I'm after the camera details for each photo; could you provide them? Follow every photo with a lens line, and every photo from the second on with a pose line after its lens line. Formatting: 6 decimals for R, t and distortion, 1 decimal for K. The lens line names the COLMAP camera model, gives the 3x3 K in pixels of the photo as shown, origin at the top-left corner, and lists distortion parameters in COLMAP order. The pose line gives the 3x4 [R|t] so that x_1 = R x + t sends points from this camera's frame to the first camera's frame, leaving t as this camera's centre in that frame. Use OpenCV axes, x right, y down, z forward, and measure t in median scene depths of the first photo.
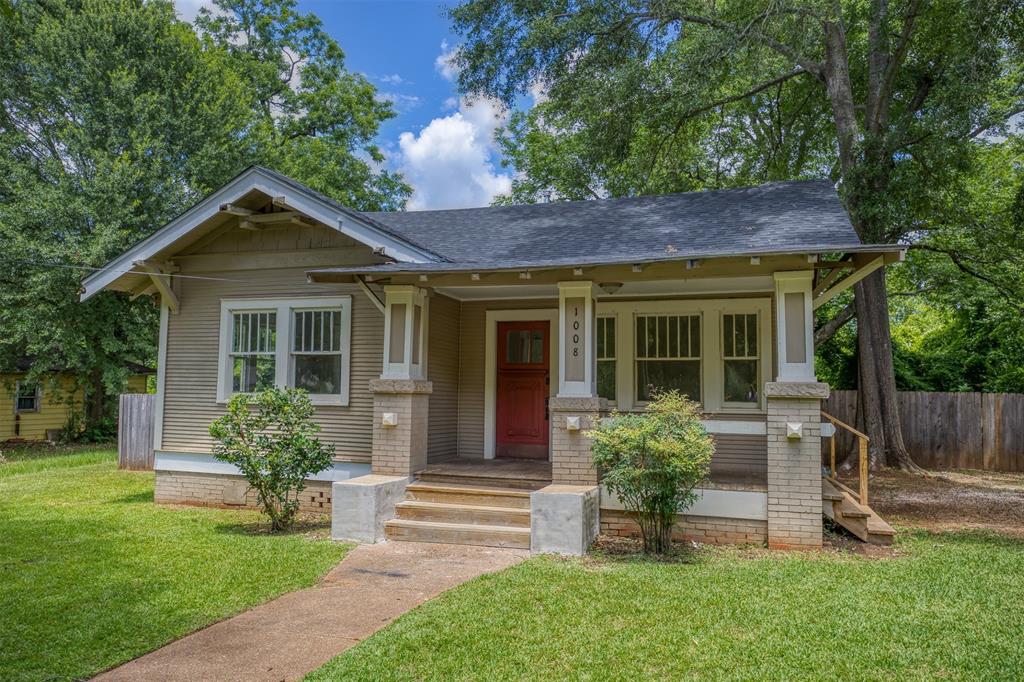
lens RADIAL K [[784.2, 0, 512.0], [0, 784.2, 341.0], [0, 0, 1]] dist [0.000358, -0.000072]
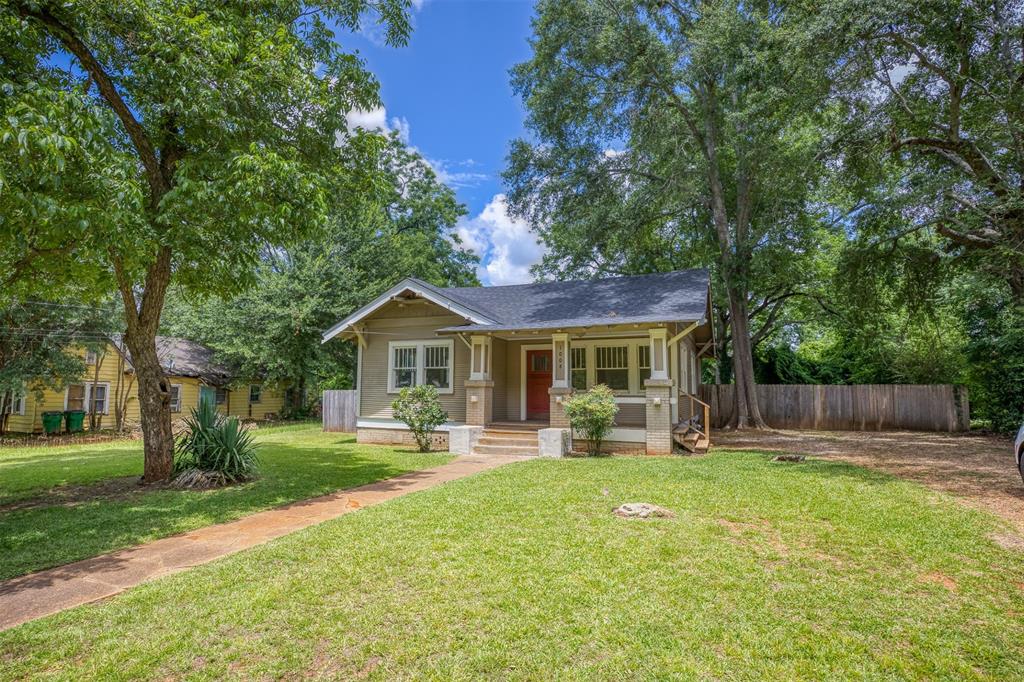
lens RADIAL K [[566.3, 0, 512.0], [0, 566.3, 341.0], [0, 0, 1]] dist [-0.002411, -0.000134]
pose [[0.997499, -0.015846, -0.068876, 0.045205], [0.014311, 0.999639, -0.022724, -0.017639], [0.069211, 0.021681, 0.997366, -0.440174]]
